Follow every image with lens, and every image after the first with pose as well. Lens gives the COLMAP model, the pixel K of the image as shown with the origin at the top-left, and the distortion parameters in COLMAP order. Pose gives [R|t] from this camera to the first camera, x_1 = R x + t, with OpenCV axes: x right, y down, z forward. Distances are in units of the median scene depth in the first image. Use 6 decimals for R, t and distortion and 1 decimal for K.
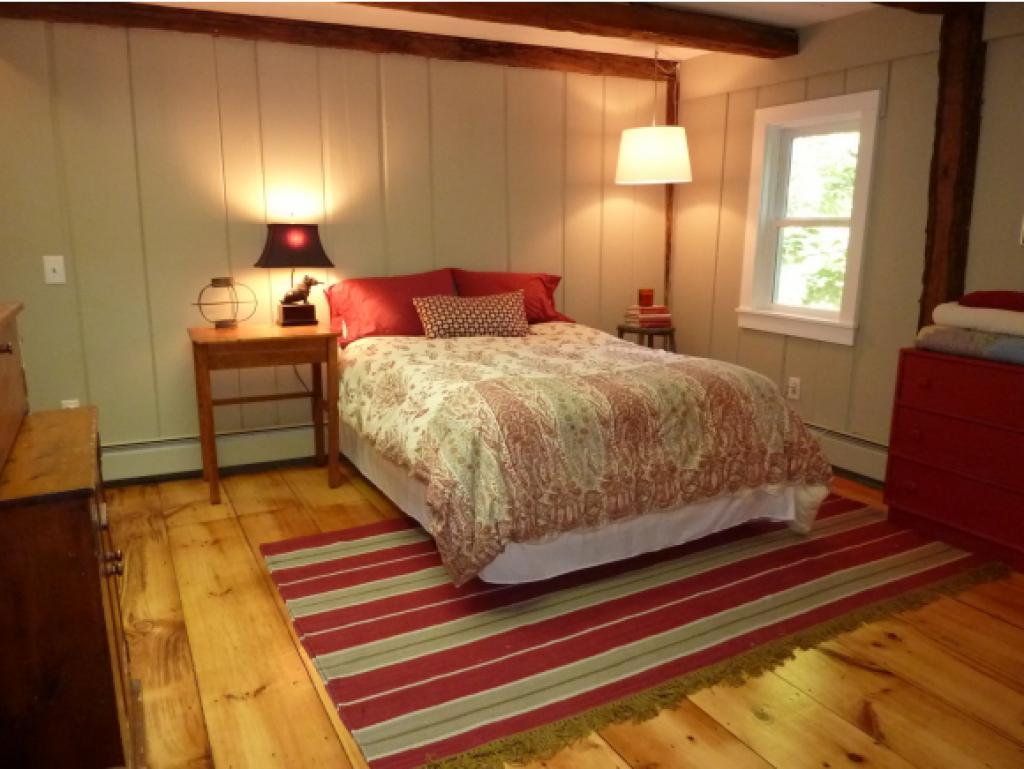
lens RADIAL K [[762.1, 0, 512.0], [0, 762.1, 384.5], [0, 0, 1]] dist [-0.040099, 0.001358]
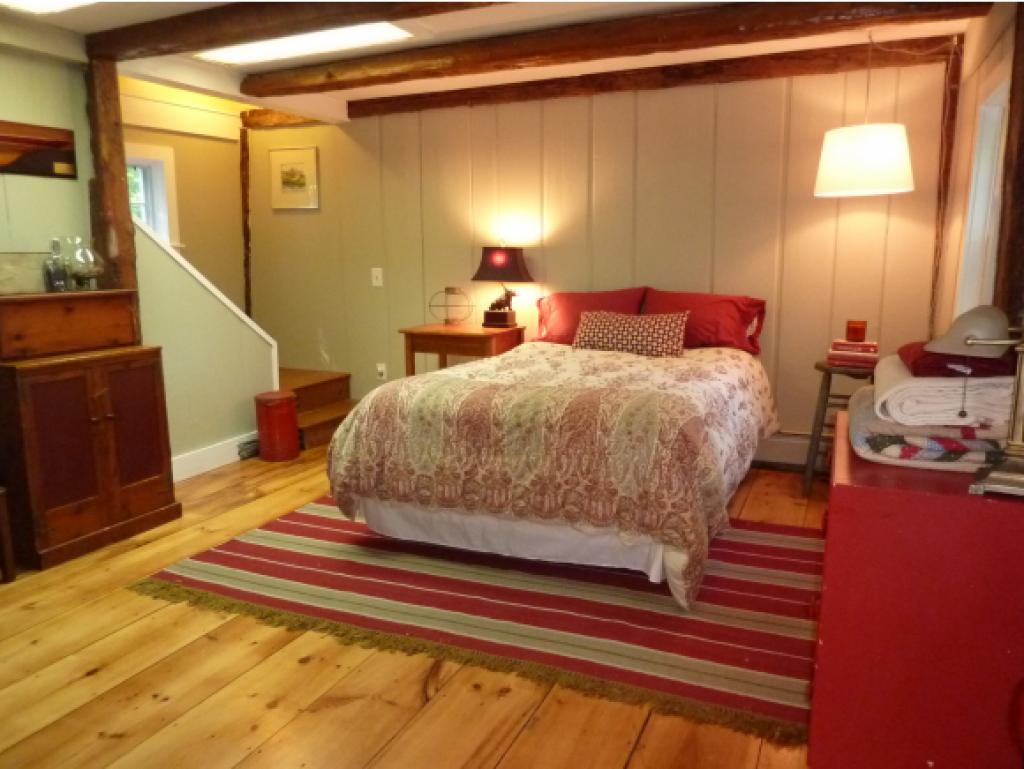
lens RADIAL K [[759.6, 0, 512.0], [0, 759.6, 384.5], [0, 0, 1]] dist [-0.023753, -0.010154]
pose [[0.617920, 0.132850, -0.774936, 0.992597], [-0.149560, 0.987486, 0.050032, -0.070587], [0.771885, 0.084983, 0.630057, 0.328324]]
